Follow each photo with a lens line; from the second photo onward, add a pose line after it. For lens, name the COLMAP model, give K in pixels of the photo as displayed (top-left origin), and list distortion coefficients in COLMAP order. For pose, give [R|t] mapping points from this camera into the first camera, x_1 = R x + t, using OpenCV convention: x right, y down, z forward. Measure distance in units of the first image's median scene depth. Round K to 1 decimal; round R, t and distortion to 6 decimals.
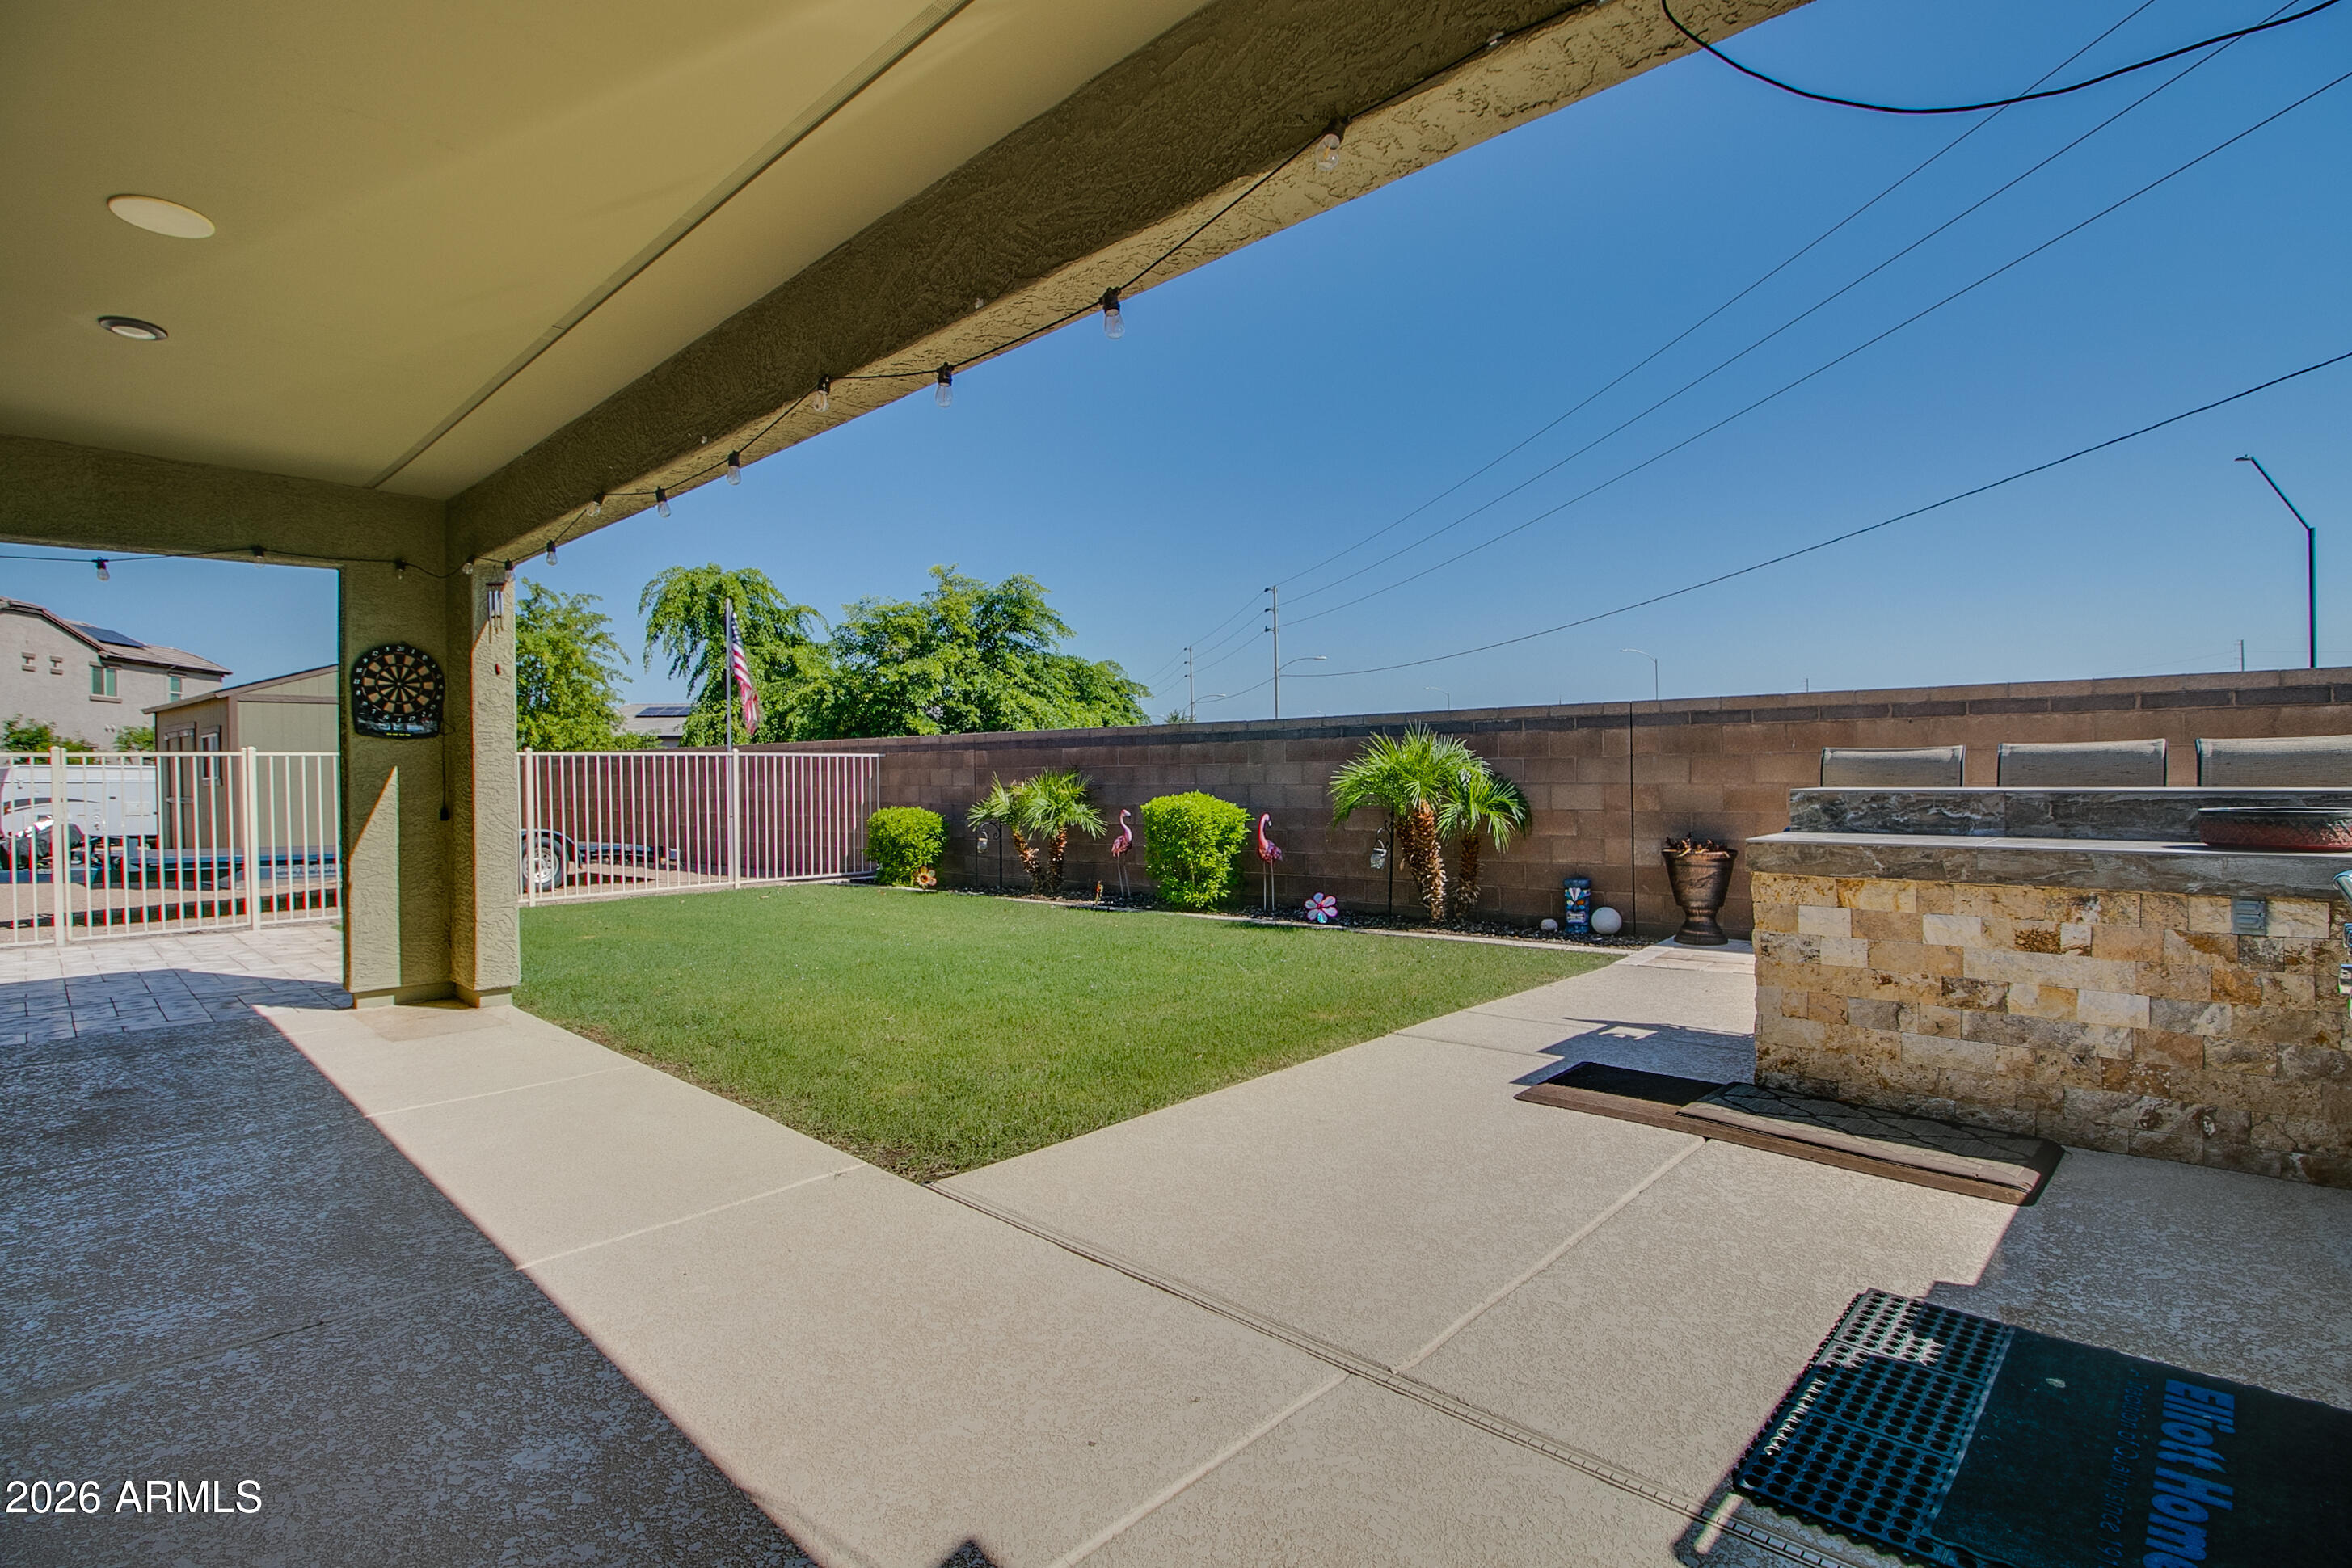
lens RADIAL K [[1120.0, 0, 1176.0], [0, 1120.0, 784.0], [0, 0, 1]] dist [-0.000278, -0.000269]
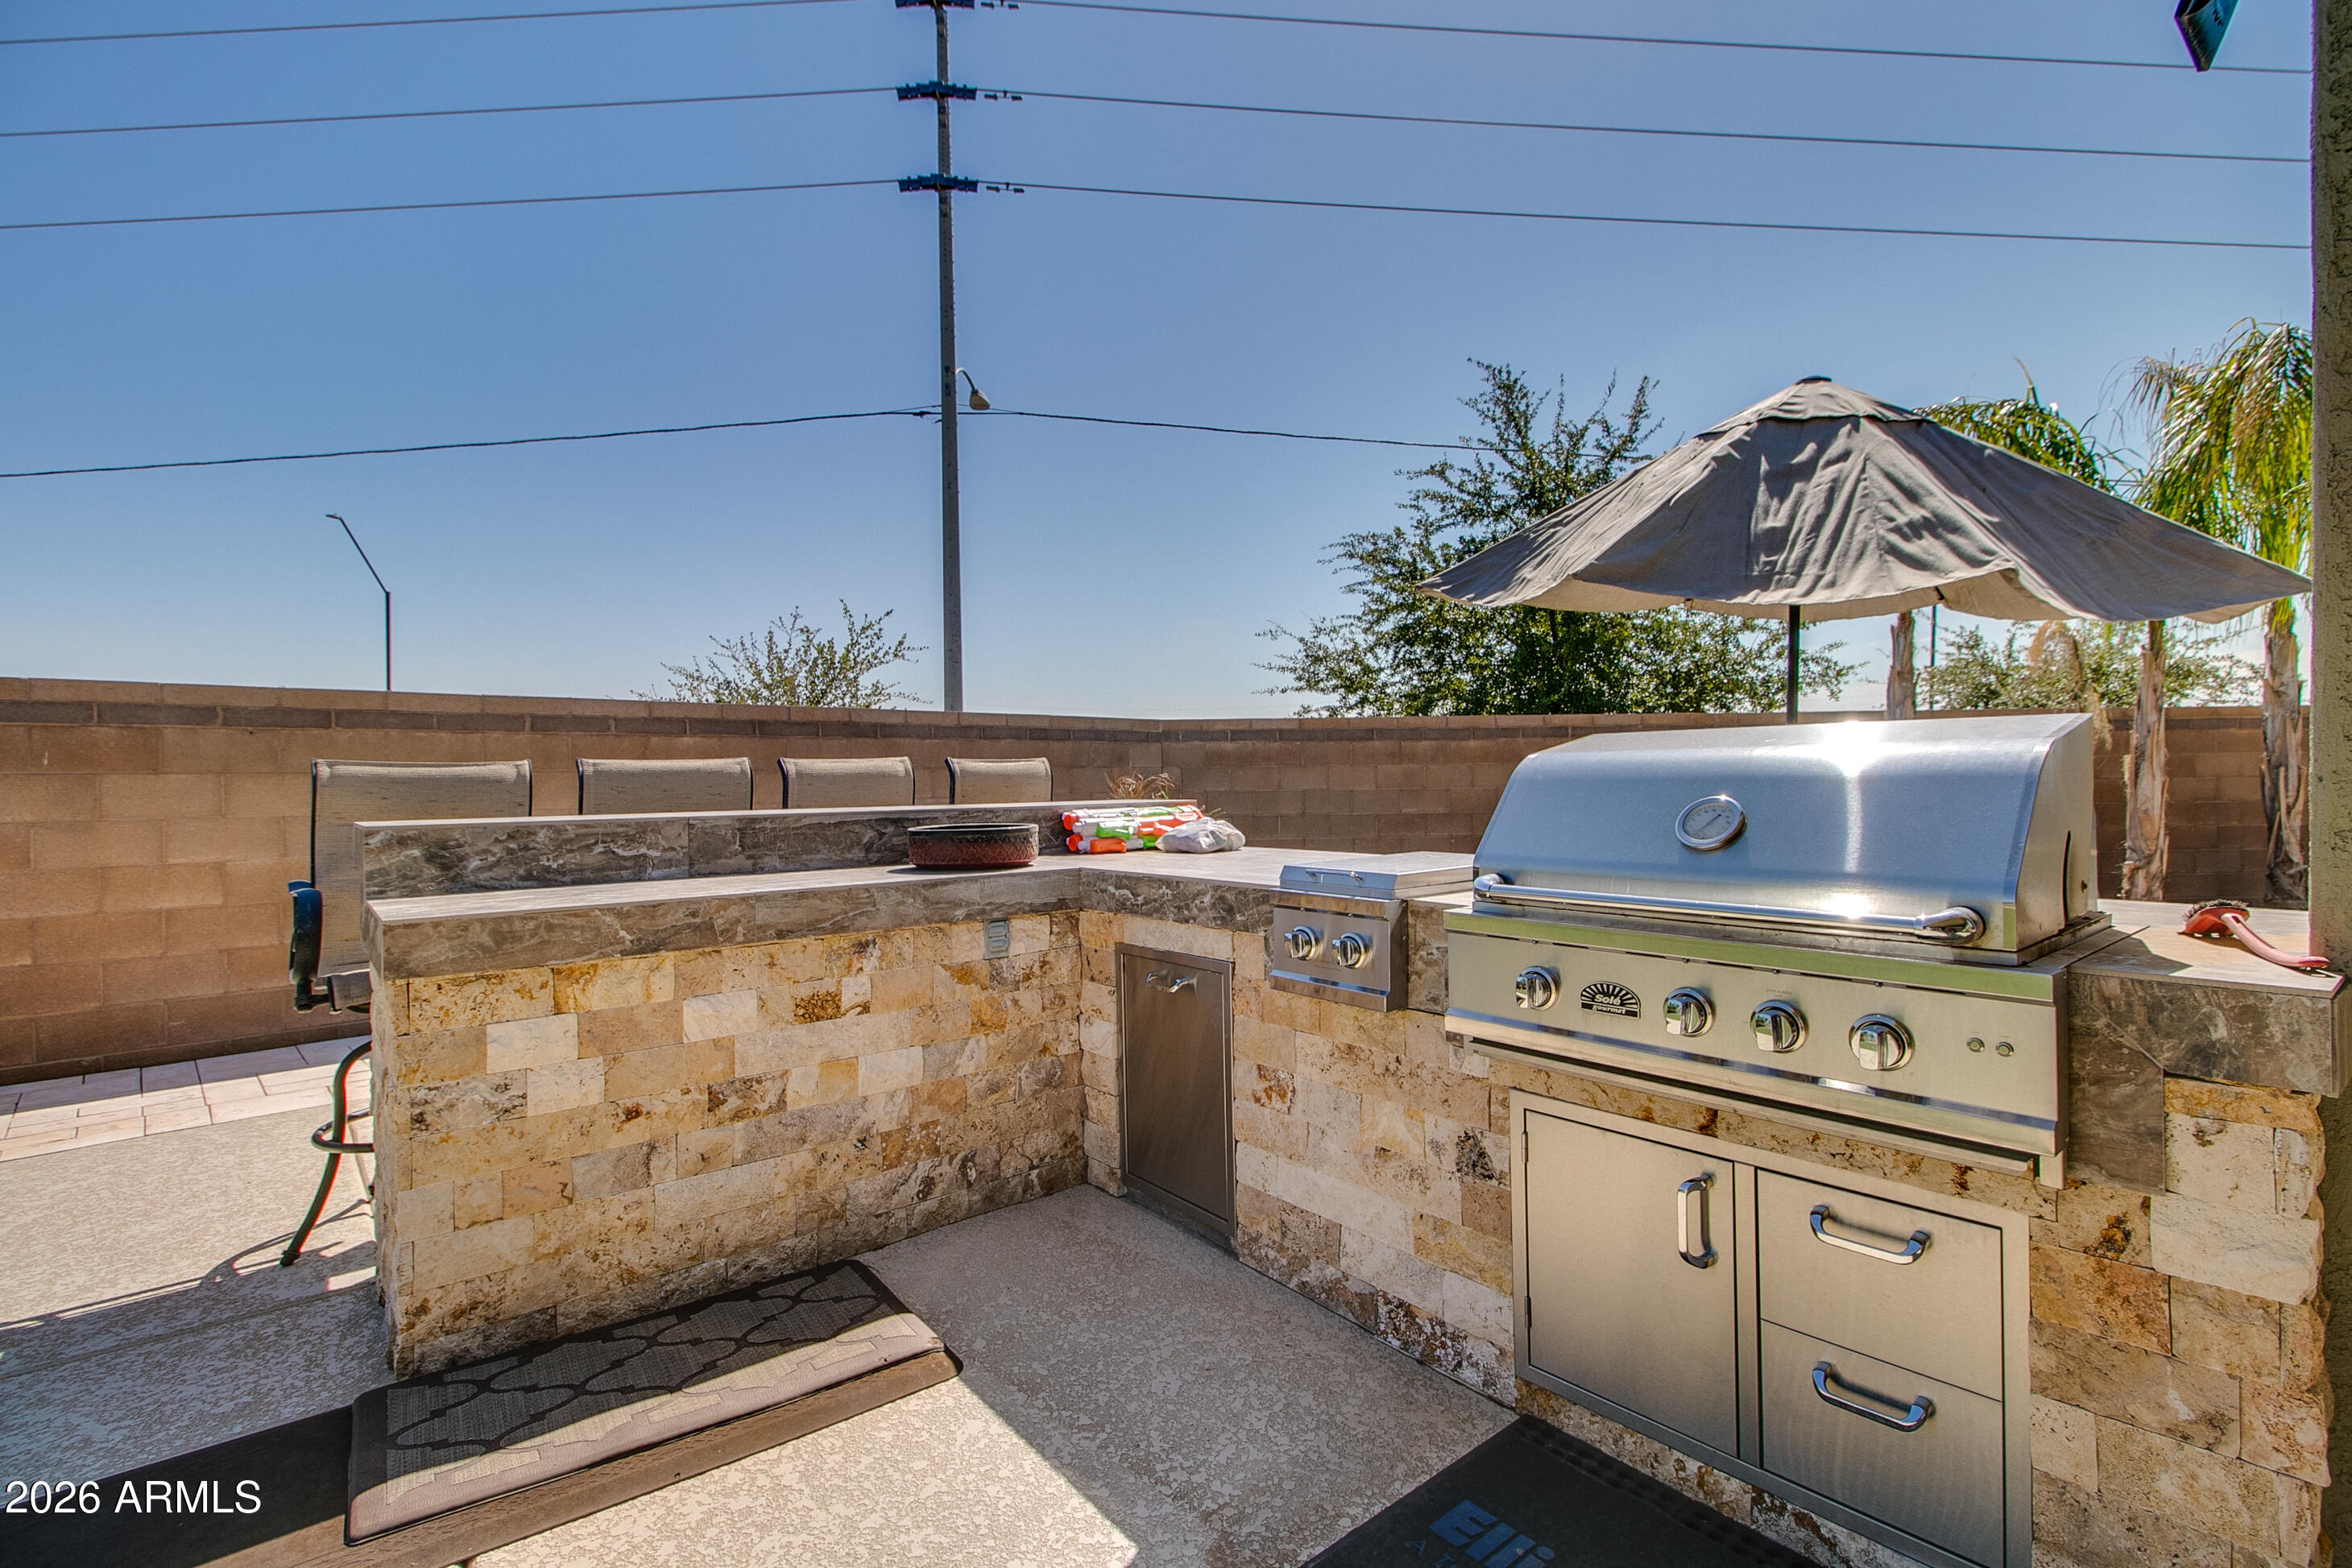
lens RADIAL K [[1082.5, 0, 1176.0], [0, 1082.5, 784.0], [0, 0, 1]] dist [0.013314, -0.001132]
pose [[0.118244, 0.007610, 0.992955, 0.048752], [0.025680, 0.999613, -0.010719, 0.000009], [-0.992652, 0.026767, 0.118003, 0.638116]]
